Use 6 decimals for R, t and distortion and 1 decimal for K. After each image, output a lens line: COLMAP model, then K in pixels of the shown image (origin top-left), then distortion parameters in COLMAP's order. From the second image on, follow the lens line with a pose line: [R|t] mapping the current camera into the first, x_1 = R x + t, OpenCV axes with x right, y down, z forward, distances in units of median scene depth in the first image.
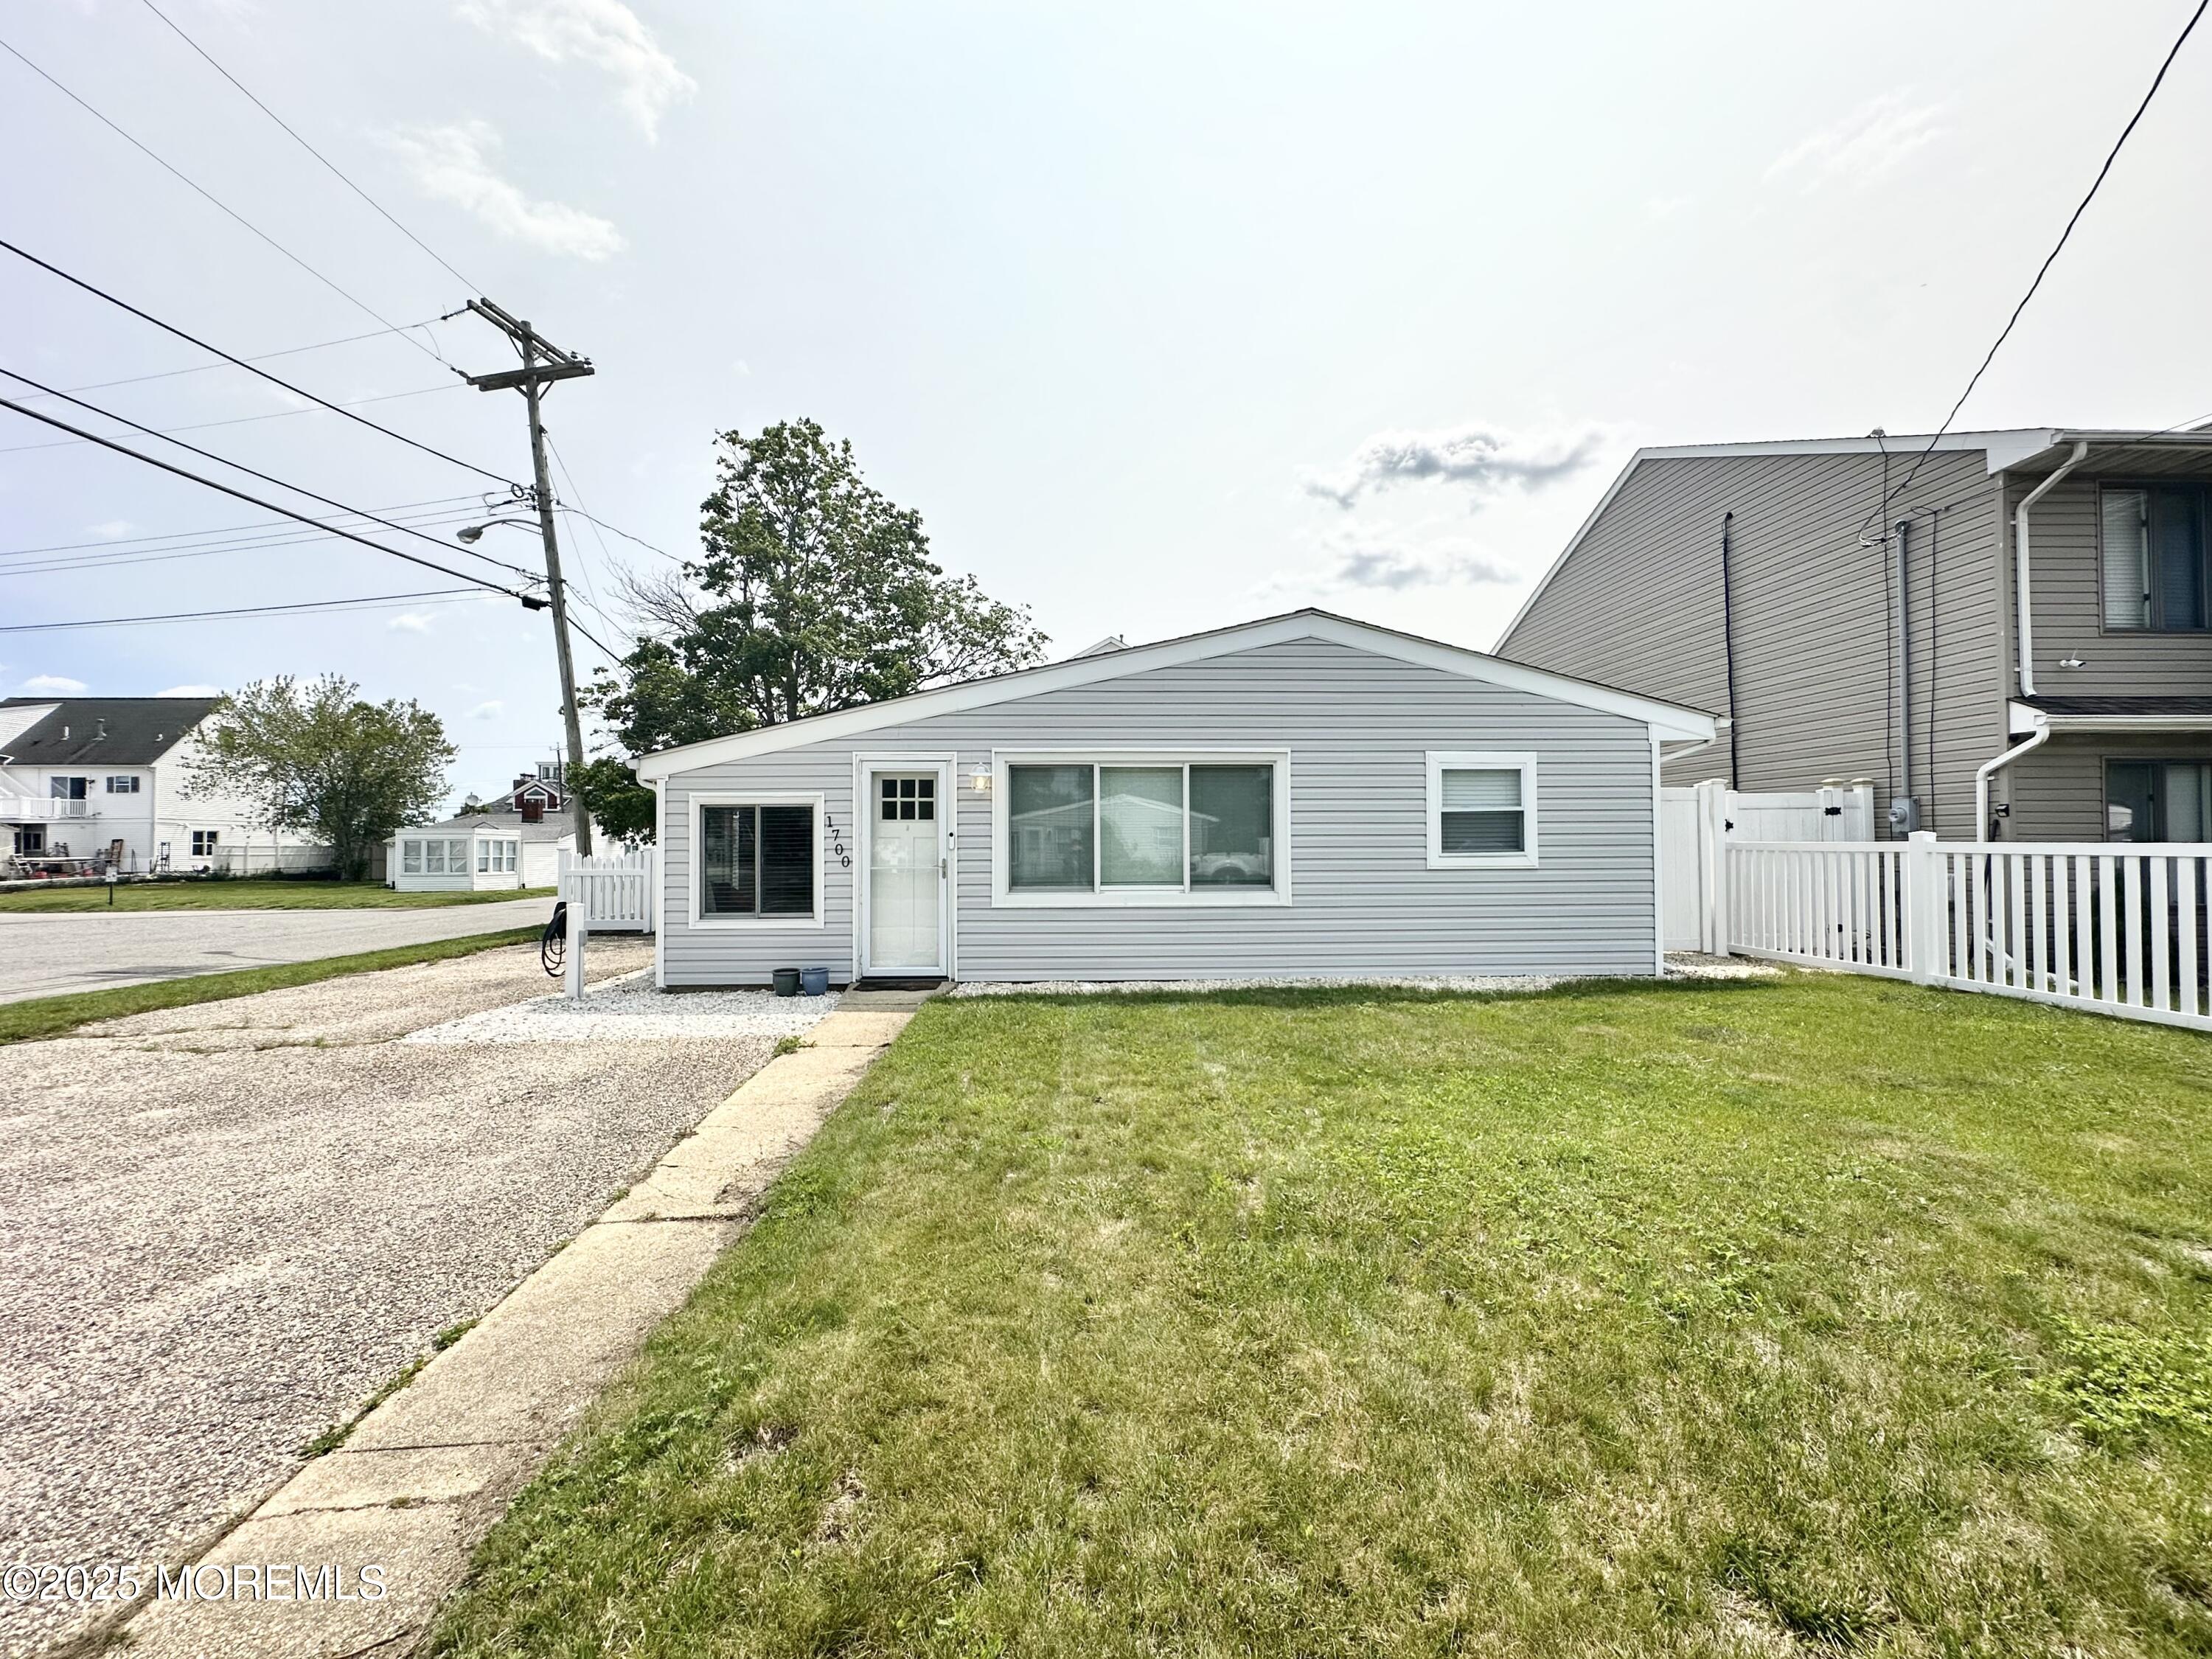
lens RADIAL K [[902.4, 0, 1106.0], [0, 902.4, 829.5], [0, 0, 1]] dist [0.016087, 0.000085]
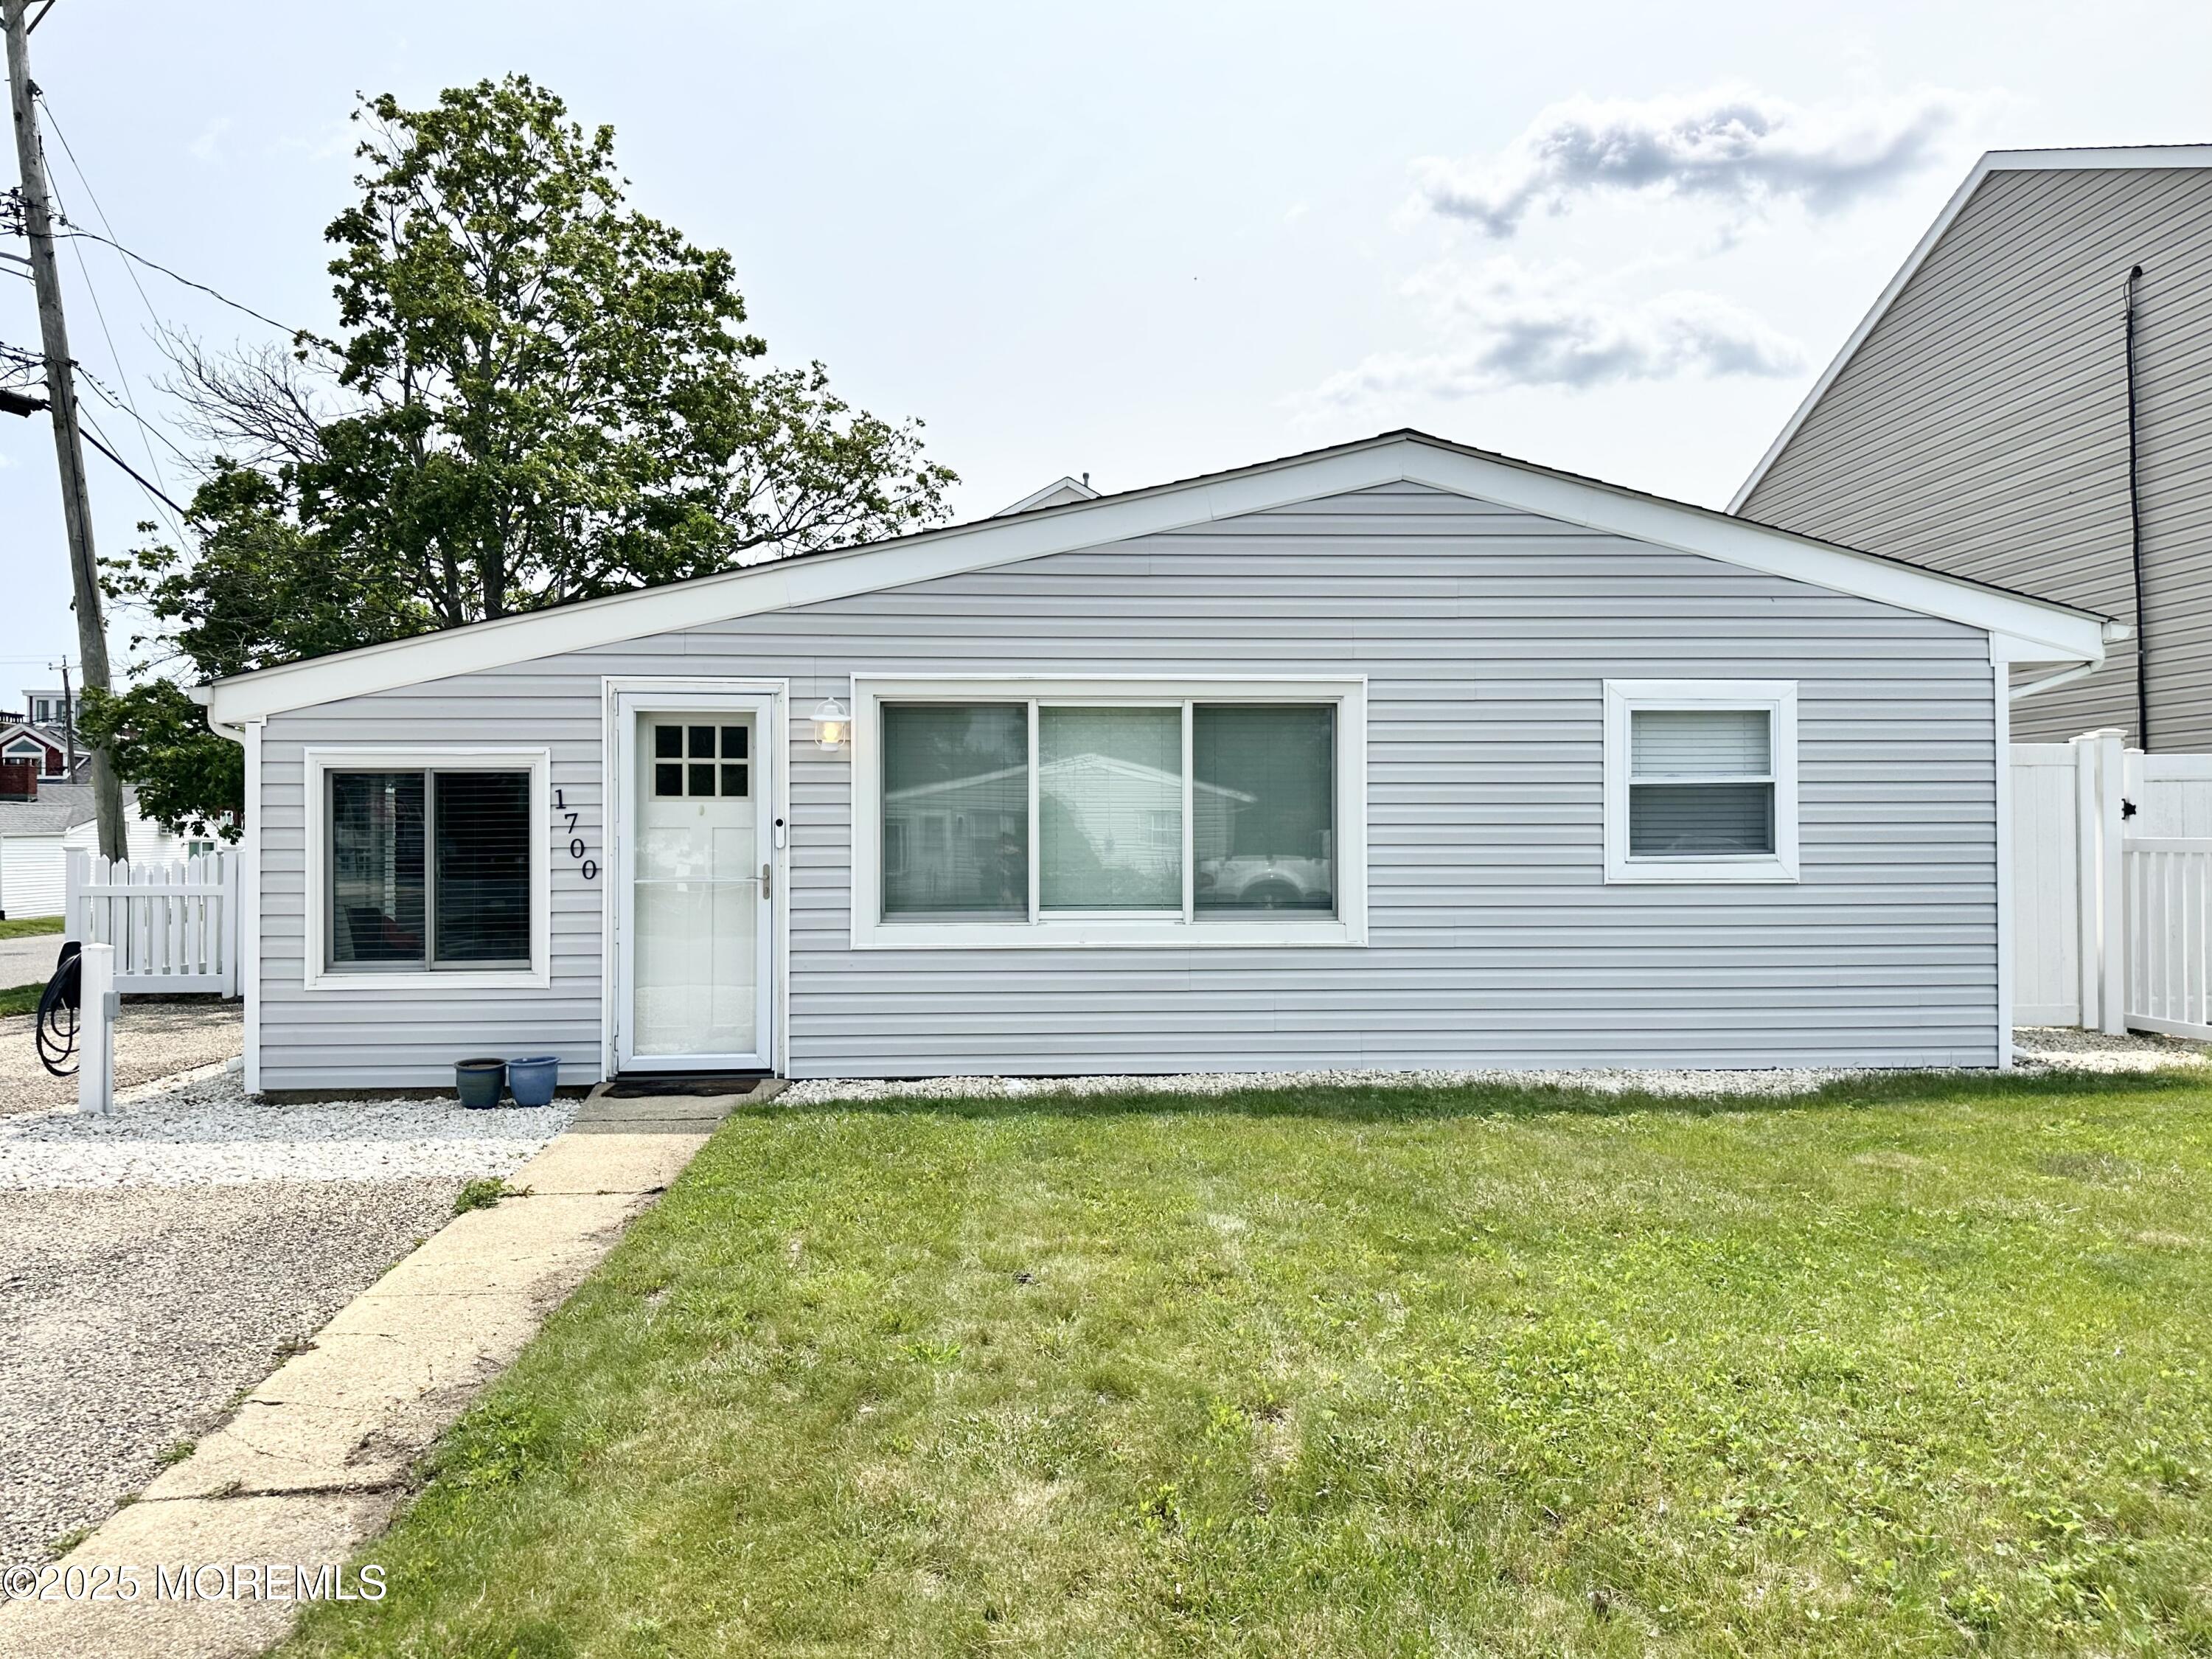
lens RADIAL K [[1593.3, 0, 1109.9], [0, 1593.3, 825.1], [0, 0, 1]] dist [0.067887, -0.063316]
pose [[0.999564, 0.001531, 0.029474, 0.010275], [-0.001718, 0.999979, 0.006327, 0.000383], [-0.029464, -0.006375, 0.999546, -0.017342]]
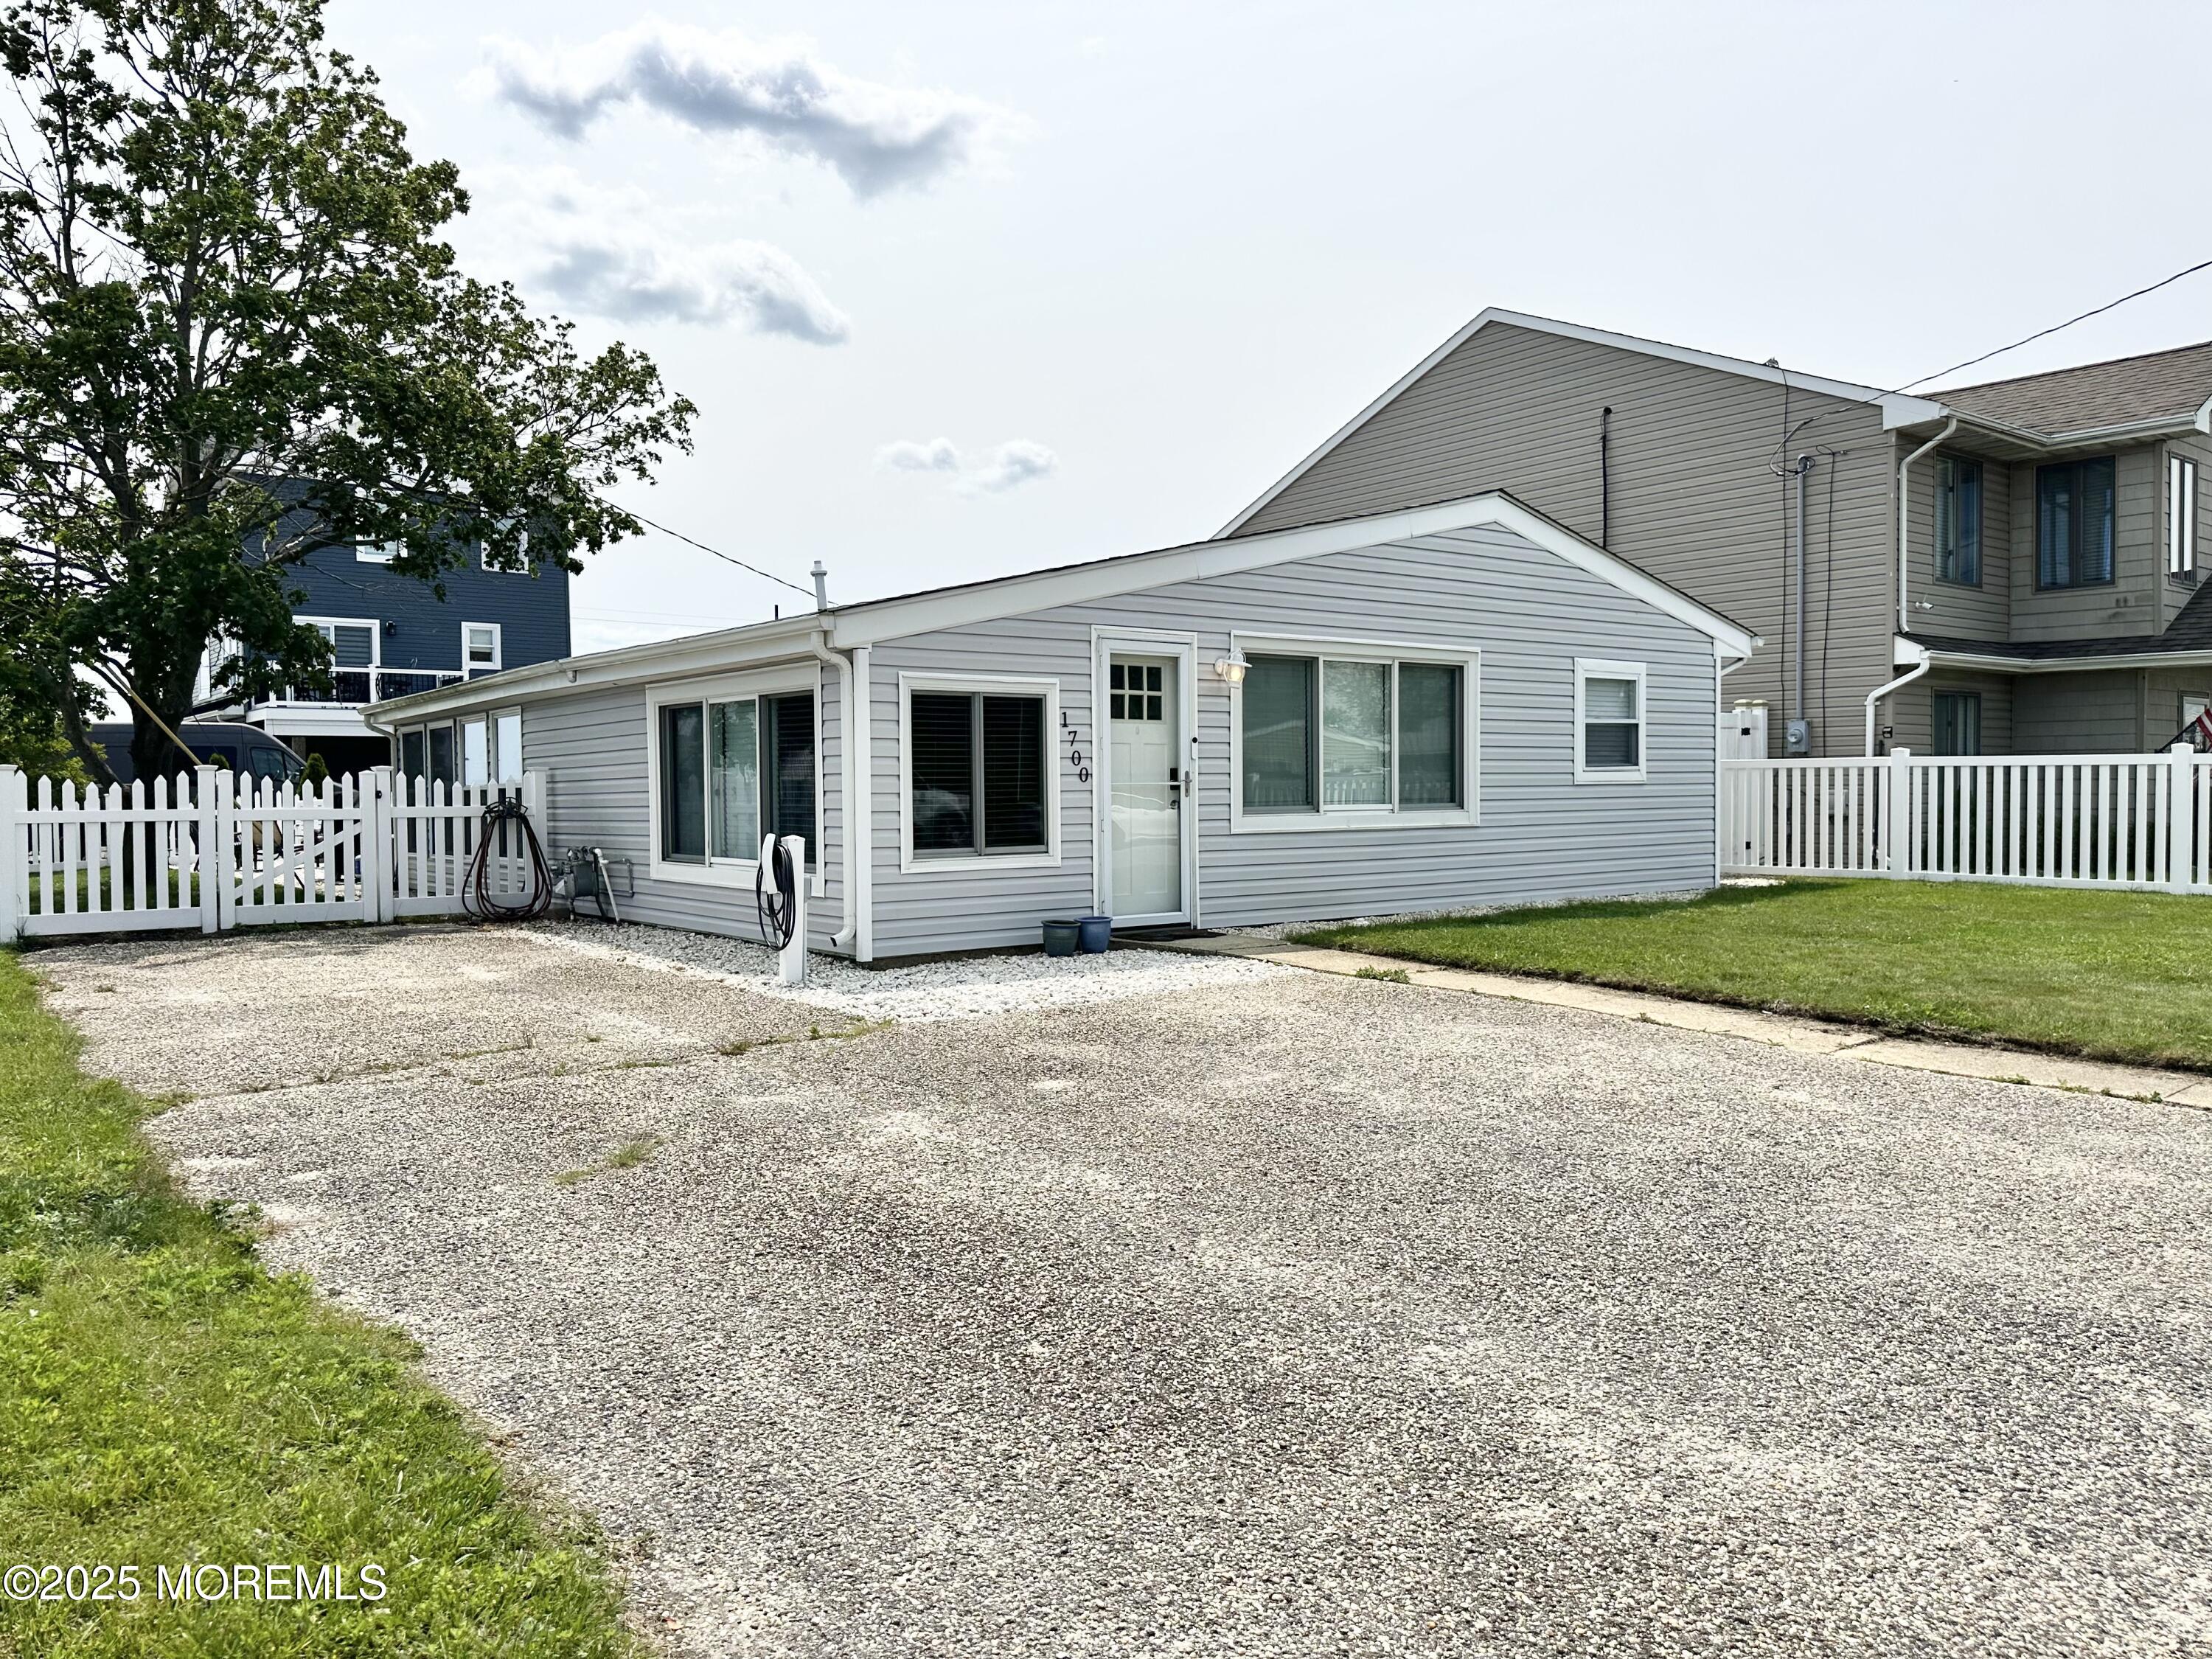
lens RADIAL K [[1593.3, 0, 1109.9], [0, 1593.3, 825.1], [0, 0, 1]] dist [0.067887, -0.063316]
pose [[0.810225, -0.016687, 0.585882, -1.333233], [-0.004691, 0.999378, 0.034951, 0.039953], [-0.586100, -0.031067, 0.809643, -0.071586]]
